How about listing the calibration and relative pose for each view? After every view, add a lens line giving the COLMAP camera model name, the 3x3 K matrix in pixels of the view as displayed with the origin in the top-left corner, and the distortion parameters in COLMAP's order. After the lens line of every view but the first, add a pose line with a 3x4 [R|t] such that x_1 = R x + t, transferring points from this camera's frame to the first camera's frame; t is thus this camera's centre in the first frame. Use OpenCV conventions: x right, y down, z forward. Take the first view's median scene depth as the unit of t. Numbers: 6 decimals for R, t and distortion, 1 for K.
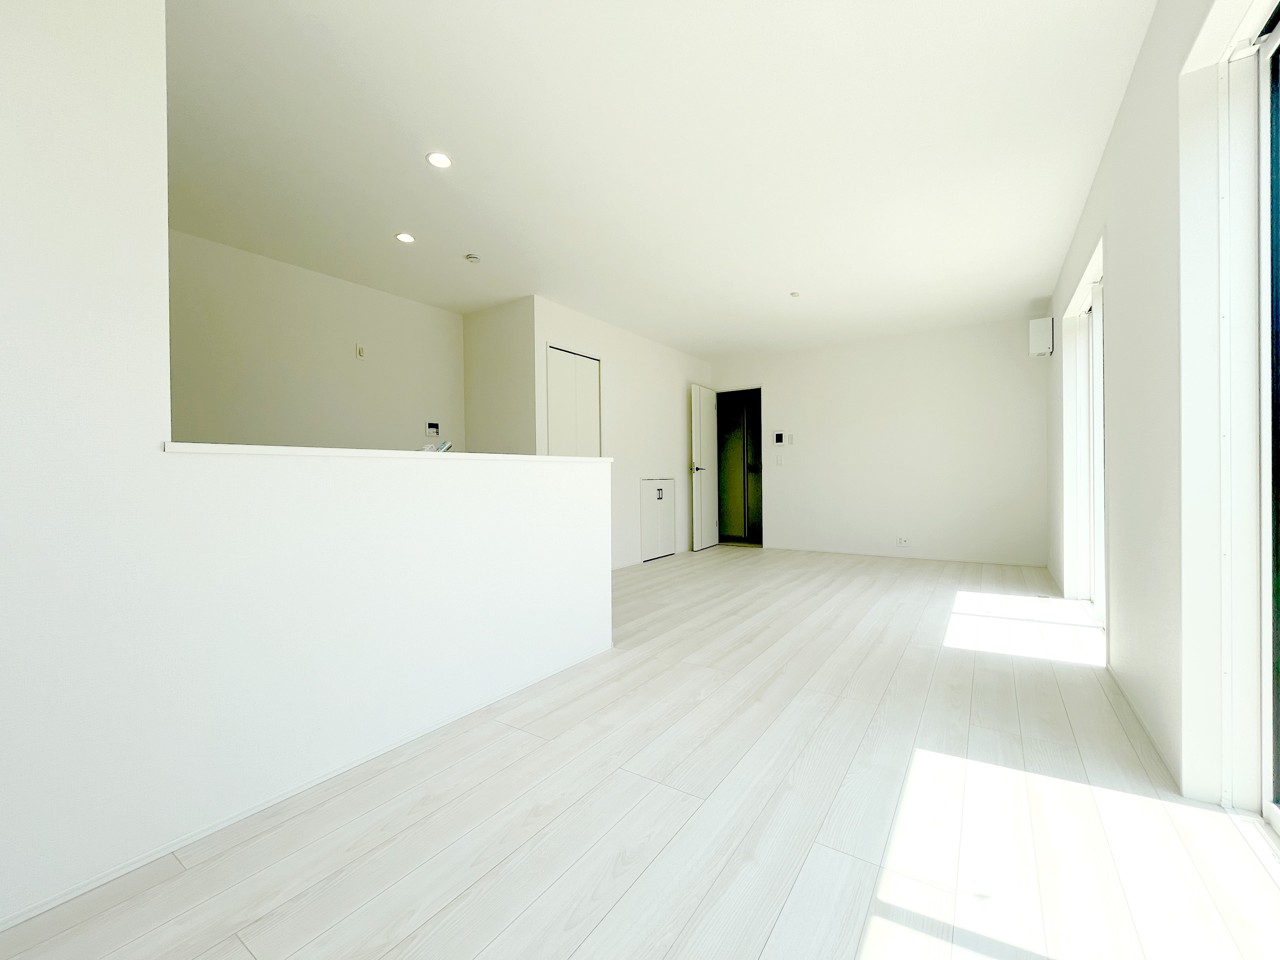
lens RADIAL K [[517.3, 0, 640.0], [0, 517.3, 480.0], [0, 0, 1]] dist [-0.001588, 0.000225]
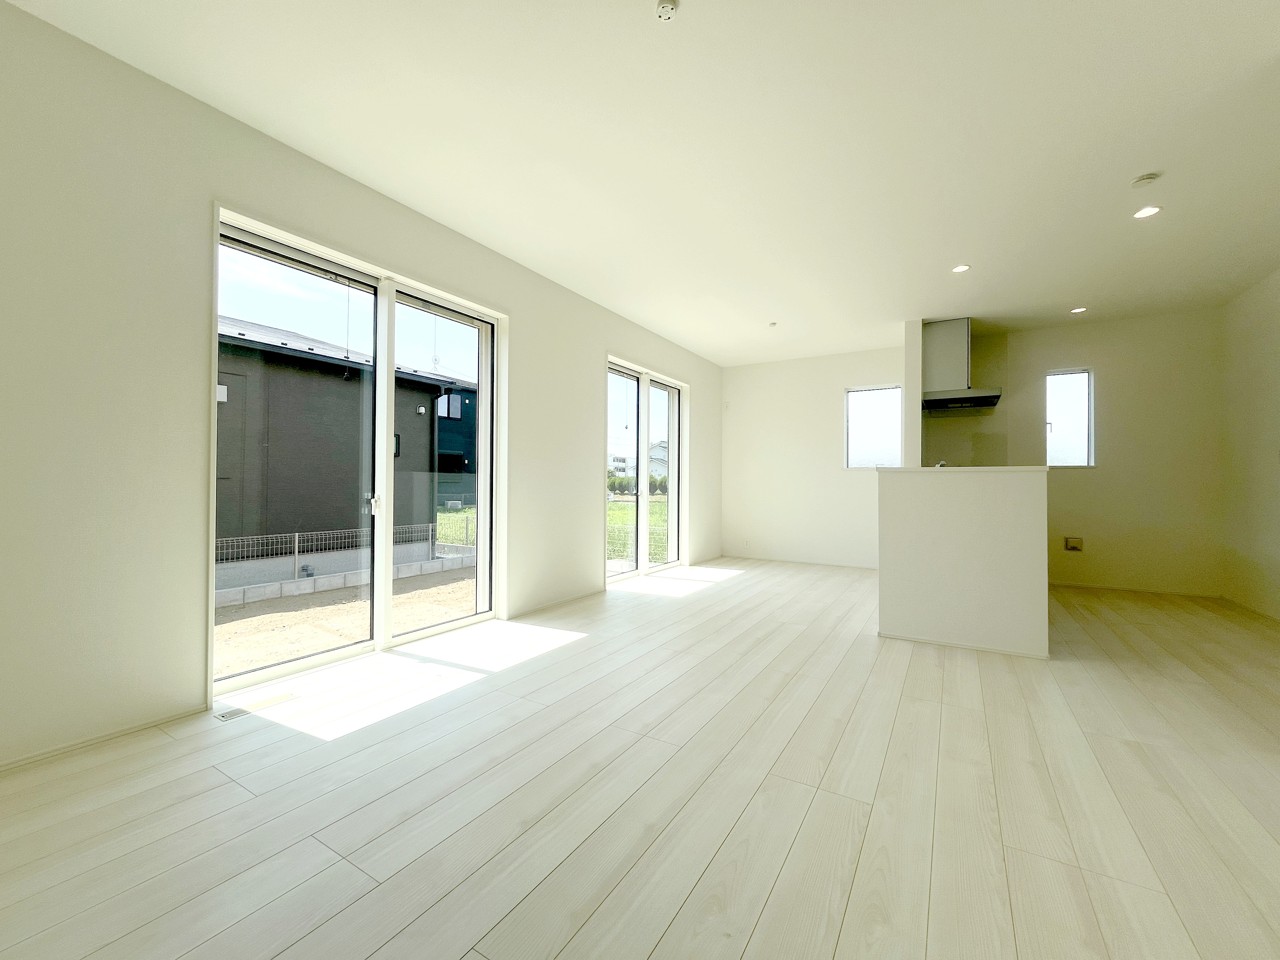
lens RADIAL K [[517.3, 0, 640.0], [0, 517.3, 480.0], [0, 0, 1]] dist [-0.001588, 0.000225]
pose [[-0.998876, 0.016477, -0.044439, 0.465891], [0.016493, 0.999864, 0.000015, -0.032626], [0.044434, -0.000718, -0.999012, 1.910863]]
